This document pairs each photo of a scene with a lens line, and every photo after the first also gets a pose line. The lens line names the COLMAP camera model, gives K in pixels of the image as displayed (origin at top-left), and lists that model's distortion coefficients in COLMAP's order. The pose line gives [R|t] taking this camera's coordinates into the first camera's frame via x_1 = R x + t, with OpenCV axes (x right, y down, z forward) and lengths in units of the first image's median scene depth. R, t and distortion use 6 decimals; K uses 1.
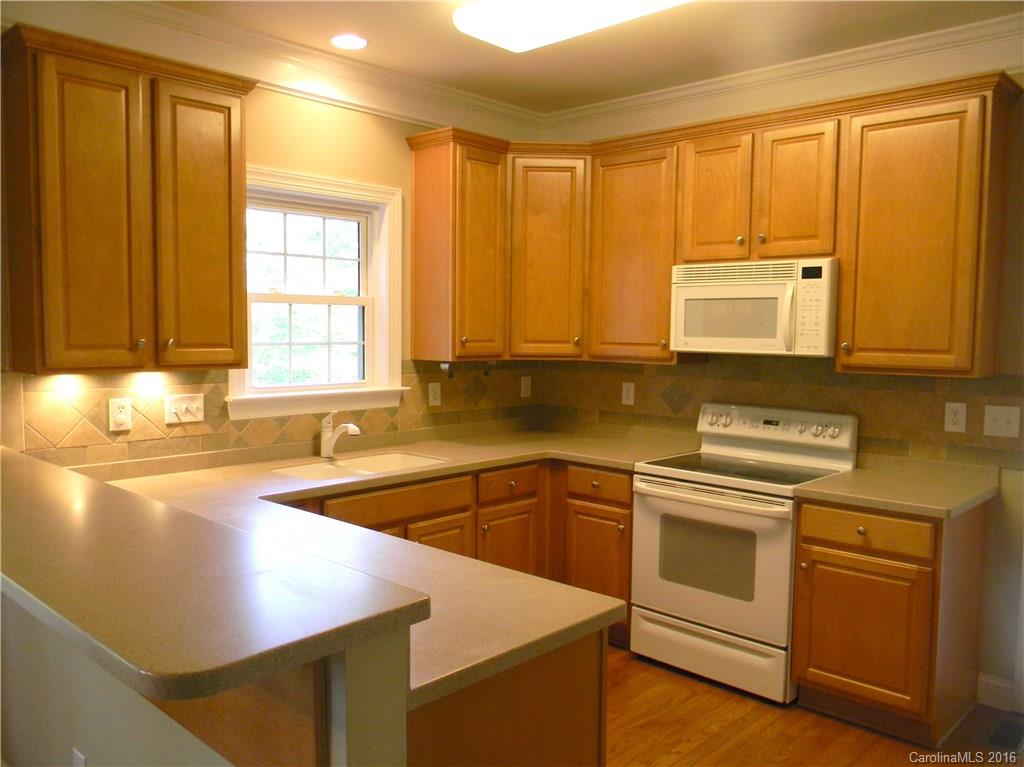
lens RADIAL K [[830.4, 0, 500.9], [0, 830.4, 390.2], [0, 0, 1]] dist [0.007146, -0.011423]
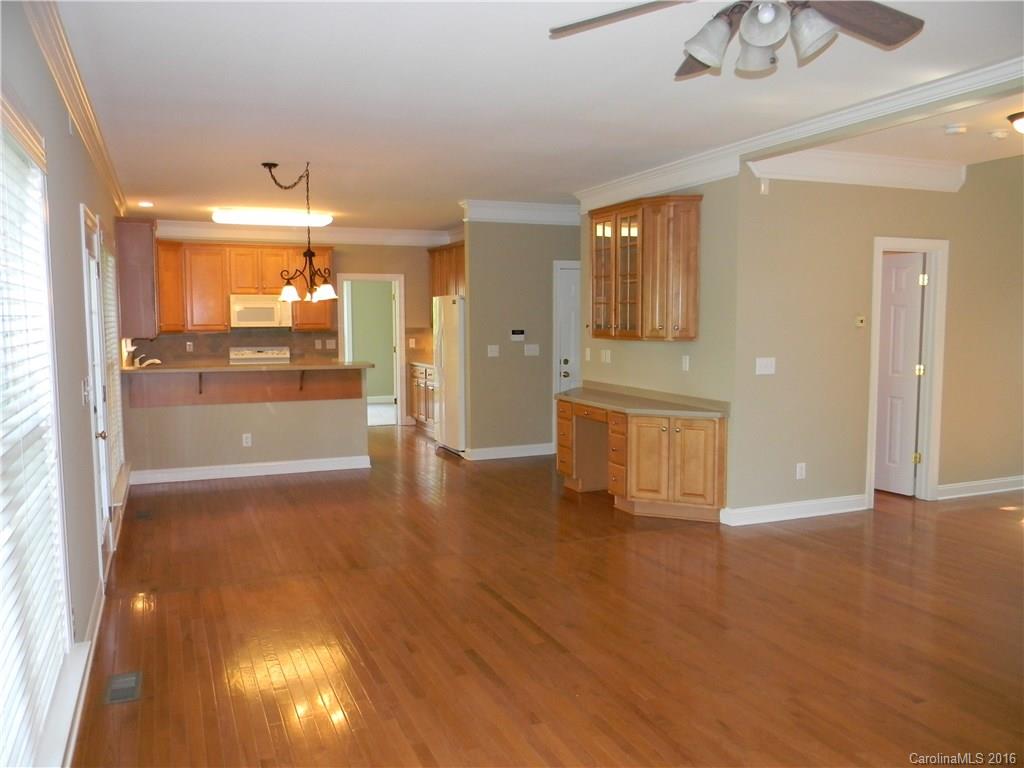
lens RADIAL K [[814.4, 0, 505.0], [0, 814.4, 387.7], [0, 0, 1]] dist [0.002680, -0.010067]
pose [[0.401121, -0.091979, 0.911395, -1.960414], [0.078753, 0.994725, 0.065729, 0.046635], [-0.912633, 0.045410, 0.406249, -0.909037]]
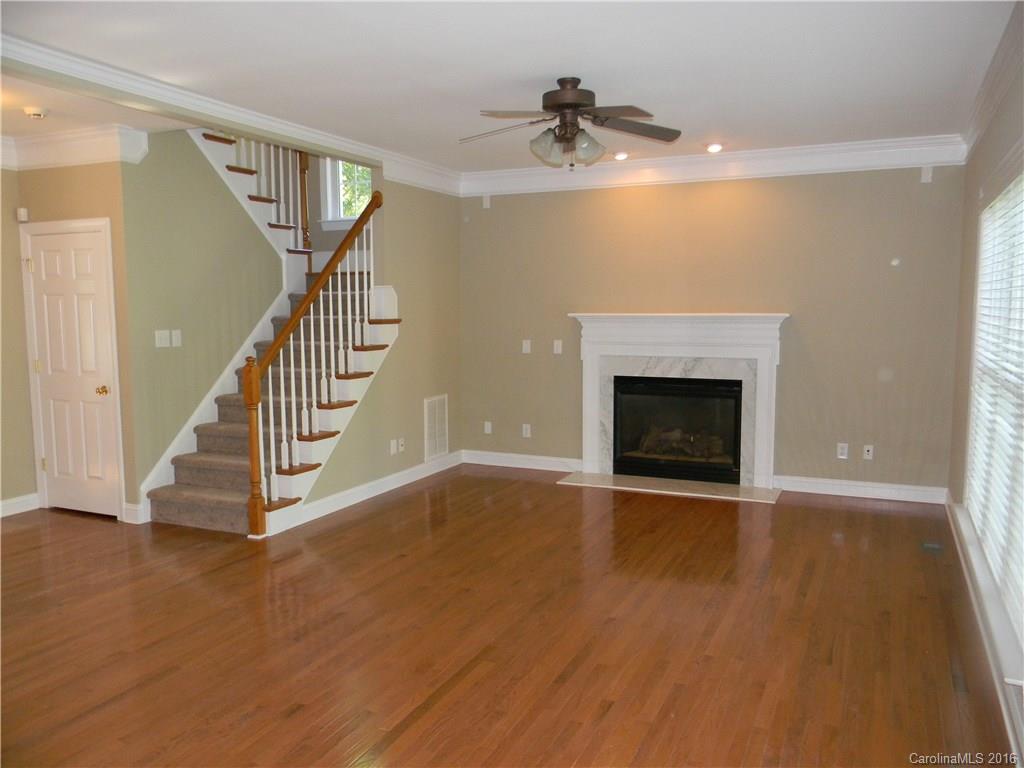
lens RADIAL K [[814.4, 0, 505.0], [0, 814.4, 387.7], [0, 0, 1]] dist [0.002680, -0.010067]
pose [[-0.946482, 0.026697, -0.321651, -0.745176], [-0.029788, 0.985094, 0.169416, -0.031948], [0.321380, 0.169931, -0.931579, 0.320172]]
